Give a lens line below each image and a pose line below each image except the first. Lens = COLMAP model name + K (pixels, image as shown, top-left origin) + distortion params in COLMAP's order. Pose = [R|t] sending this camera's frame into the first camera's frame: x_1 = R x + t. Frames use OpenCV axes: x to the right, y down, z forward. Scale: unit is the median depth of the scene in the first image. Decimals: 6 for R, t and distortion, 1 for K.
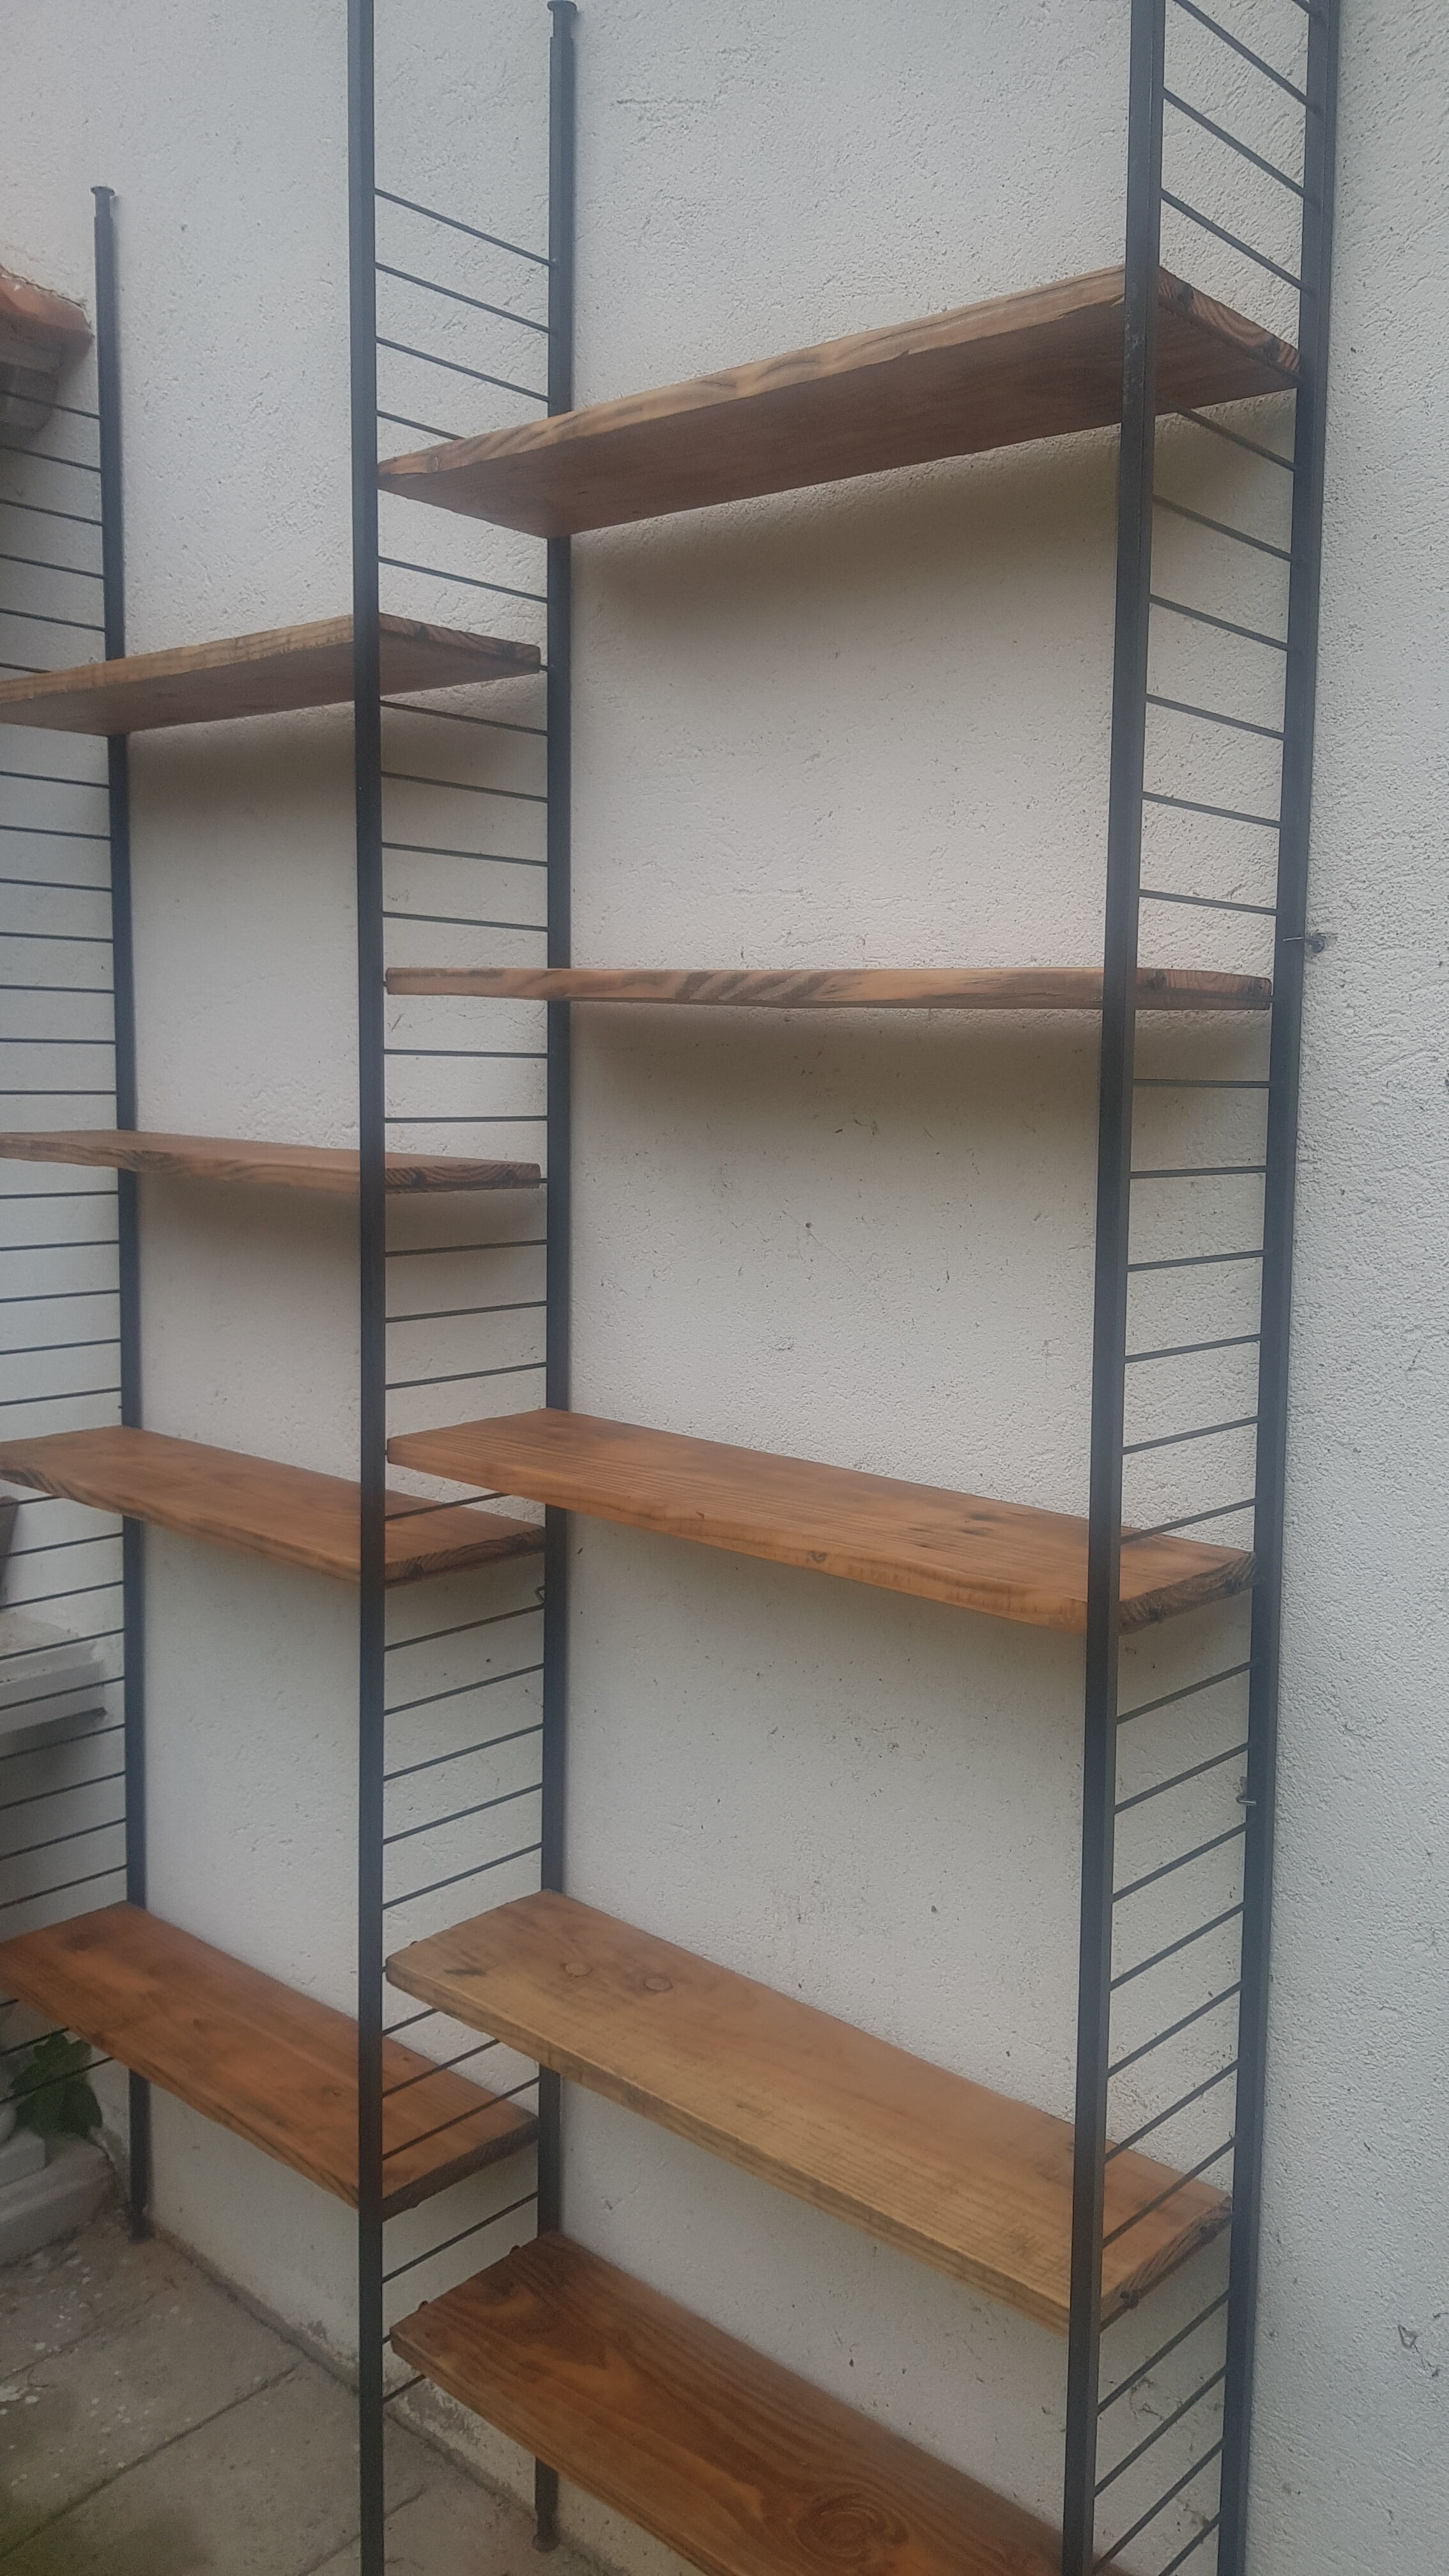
lens RADIAL K [[2002.0, 0, 724.5], [0, 2002.0, 1288.0], [0, 0, 1]] dist [0.023299, -0.001430]
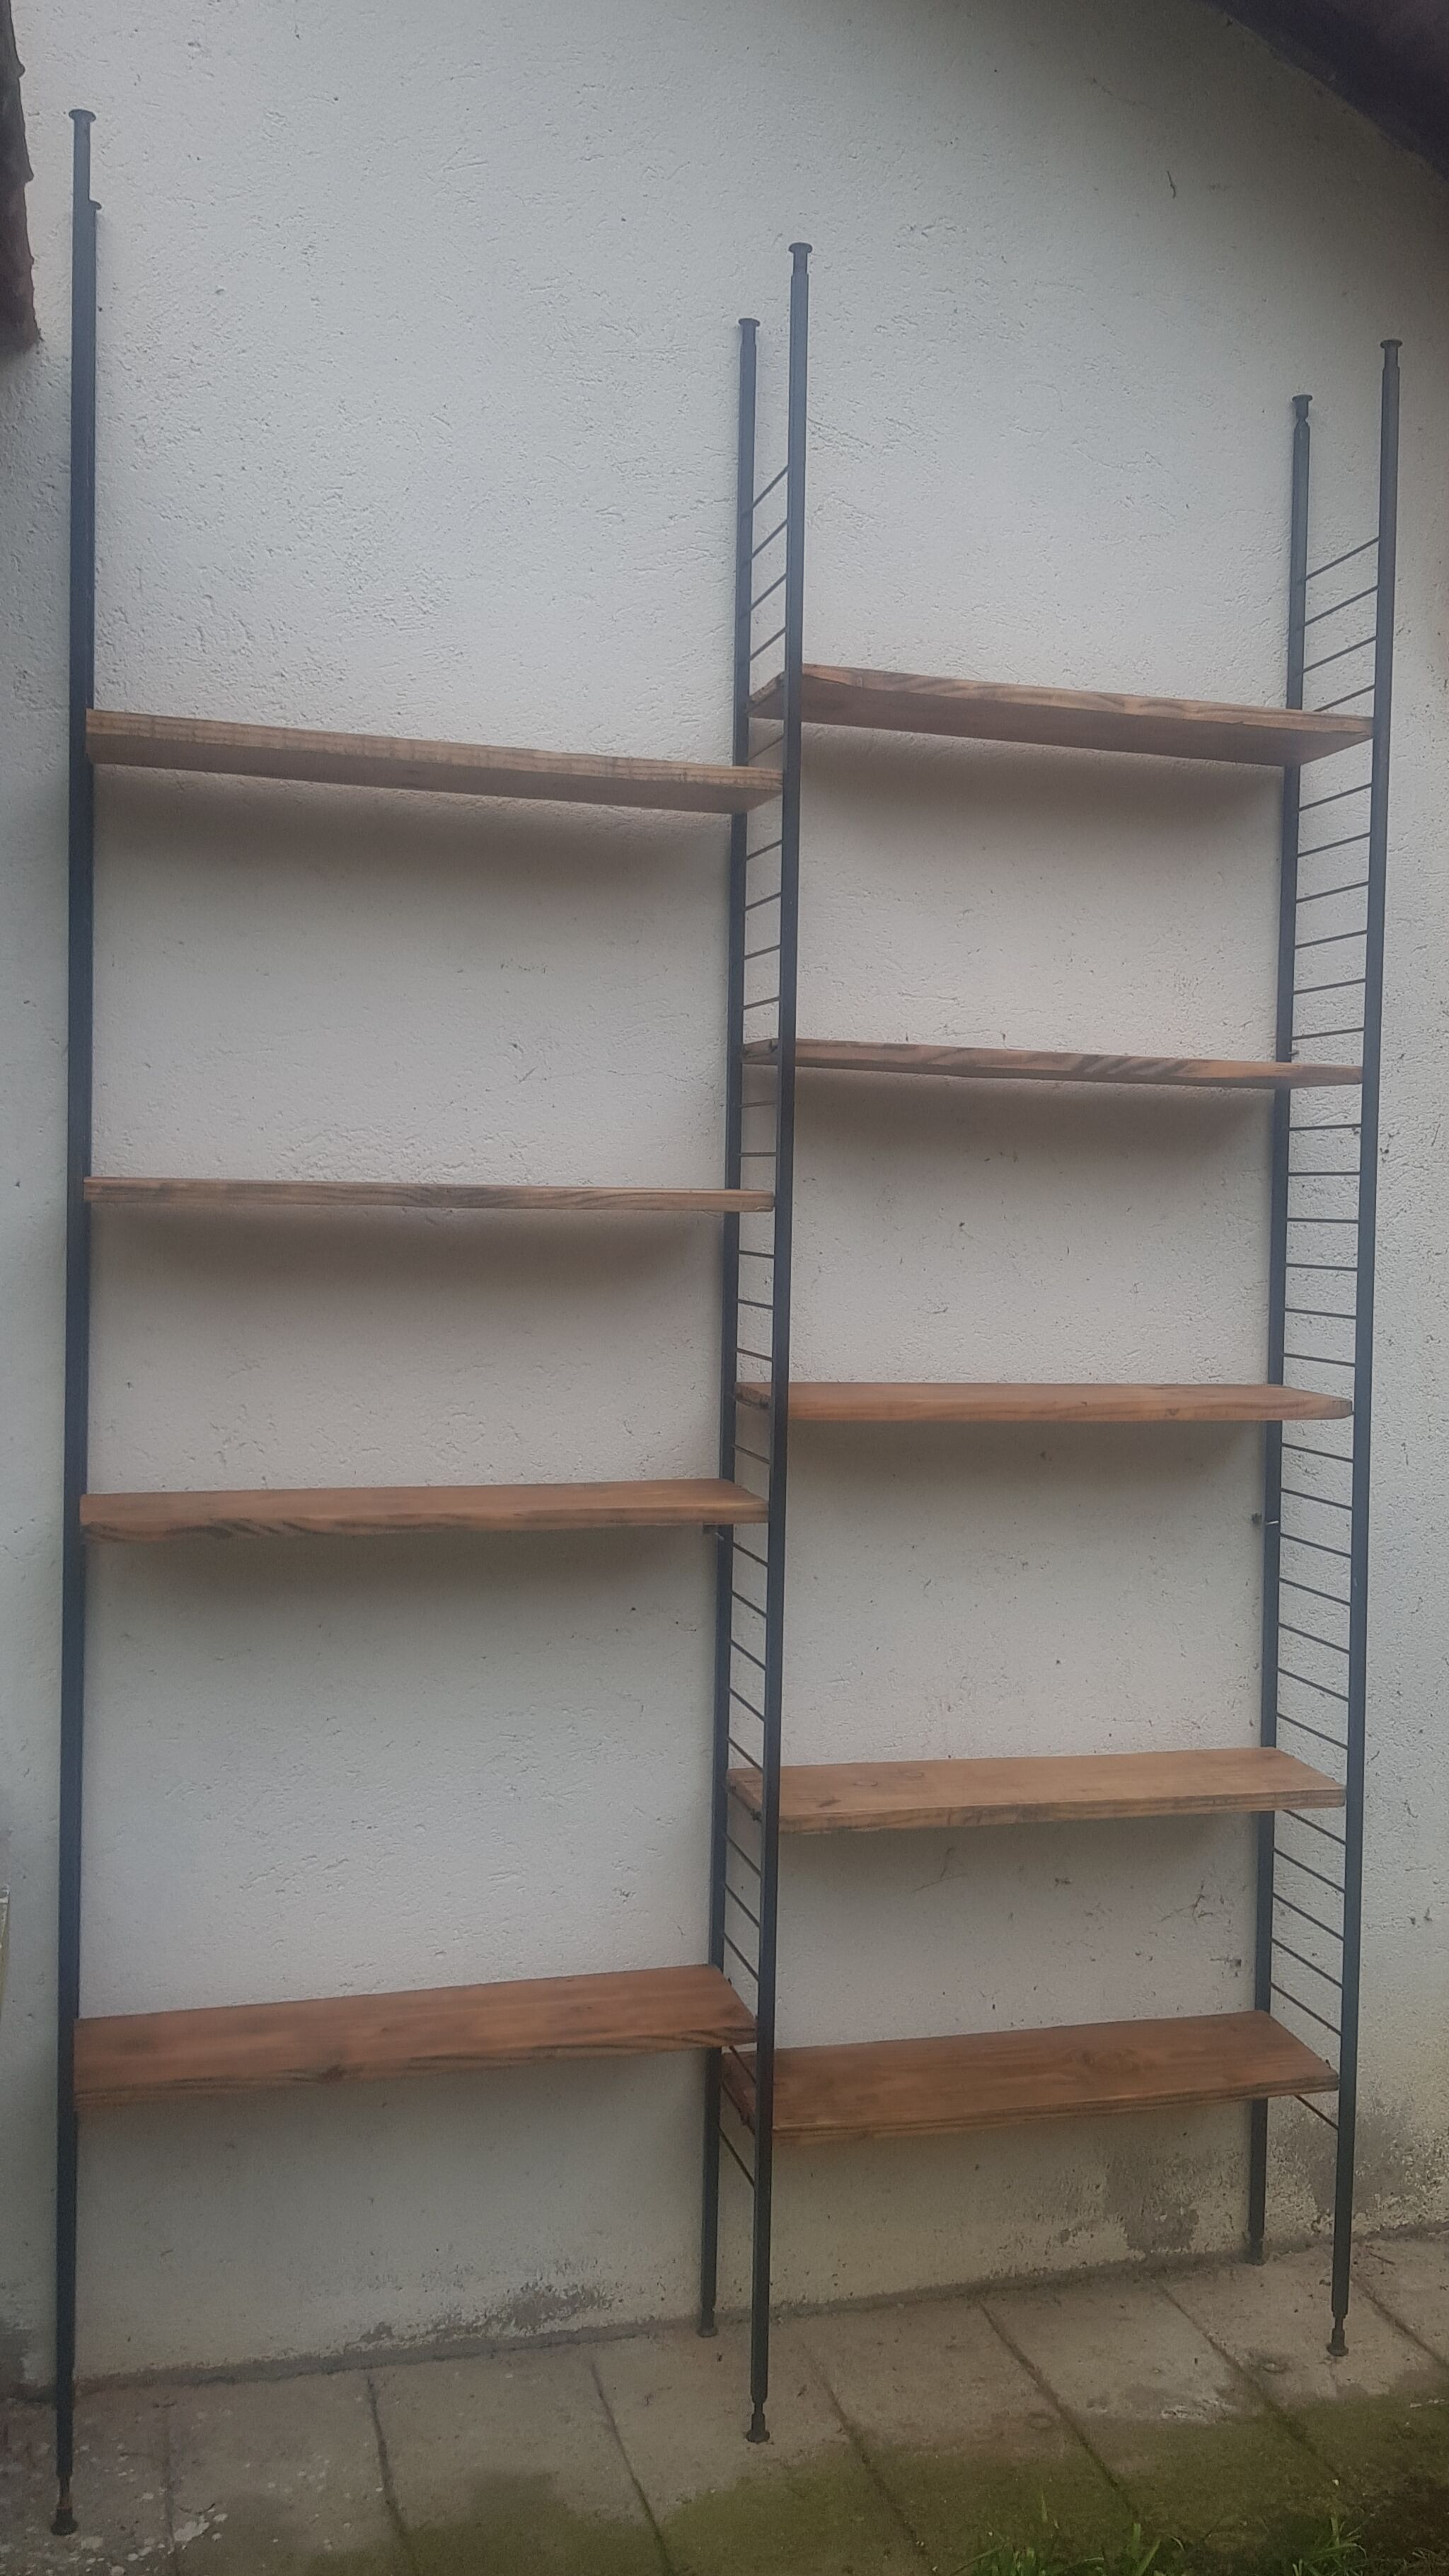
lens RADIAL K [[2268.3, 0, 724.5], [0, 2268.3, 1288.0], [0, 0, 1]] dist [0.041439, -0.007697]
pose [[0.540399, -0.048314, 0.840021, -1.491593], [0.088813, 0.996048, 0.000153, -0.000070], [-0.836709, 0.074522, 0.542554, 0.247847]]
